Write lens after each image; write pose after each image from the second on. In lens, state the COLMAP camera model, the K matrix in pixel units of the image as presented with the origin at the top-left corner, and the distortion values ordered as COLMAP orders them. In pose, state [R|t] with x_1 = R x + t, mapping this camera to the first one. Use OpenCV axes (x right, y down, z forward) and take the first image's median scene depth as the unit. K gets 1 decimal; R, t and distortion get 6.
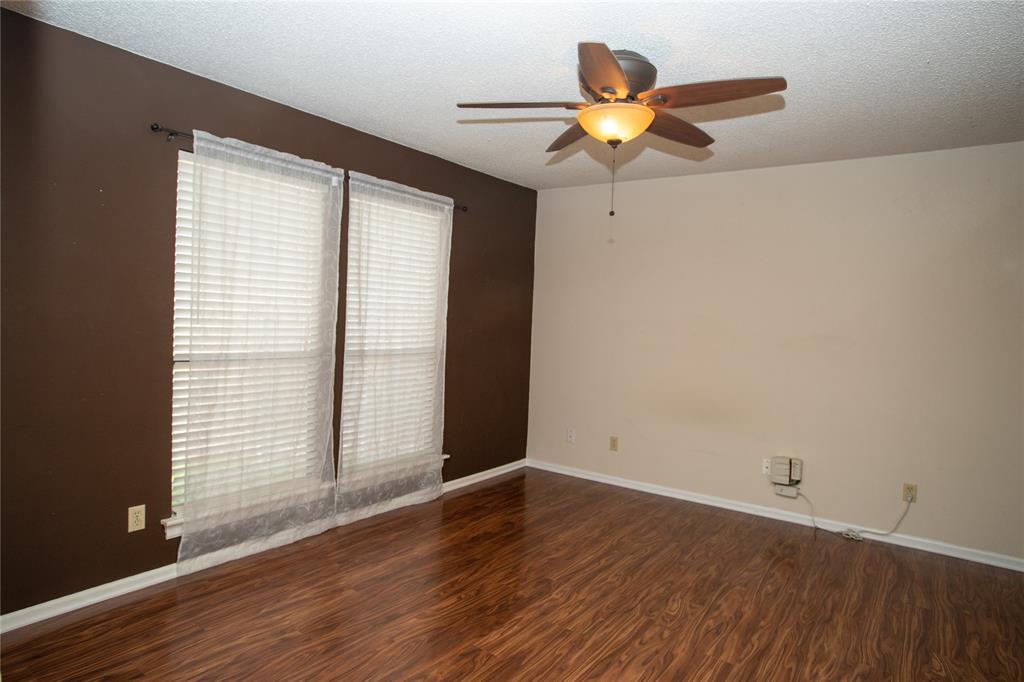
lens RADIAL K [[583.5, 0, 509.1], [0, 583.5, 339.5], [0, 0, 1]] dist [-0.031153, 0.005712]
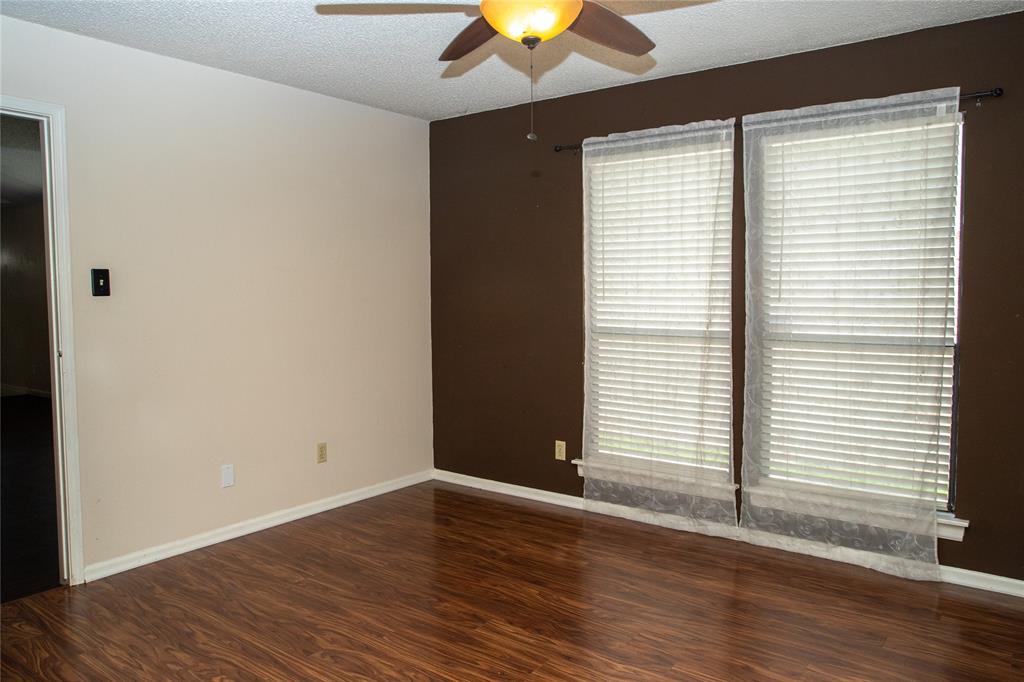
lens RADIAL K [[708.1, 0, 510.2], [0, 708.1, 338.7], [0, 0, 1]] dist [-0.046563, 0.007191]
pose [[0.013858, 0.023378, -0.999631, 0.870028], [-0.041164, 0.998892, 0.022790, 0.023986], [0.999056, 0.040833, 0.014805, 0.782254]]
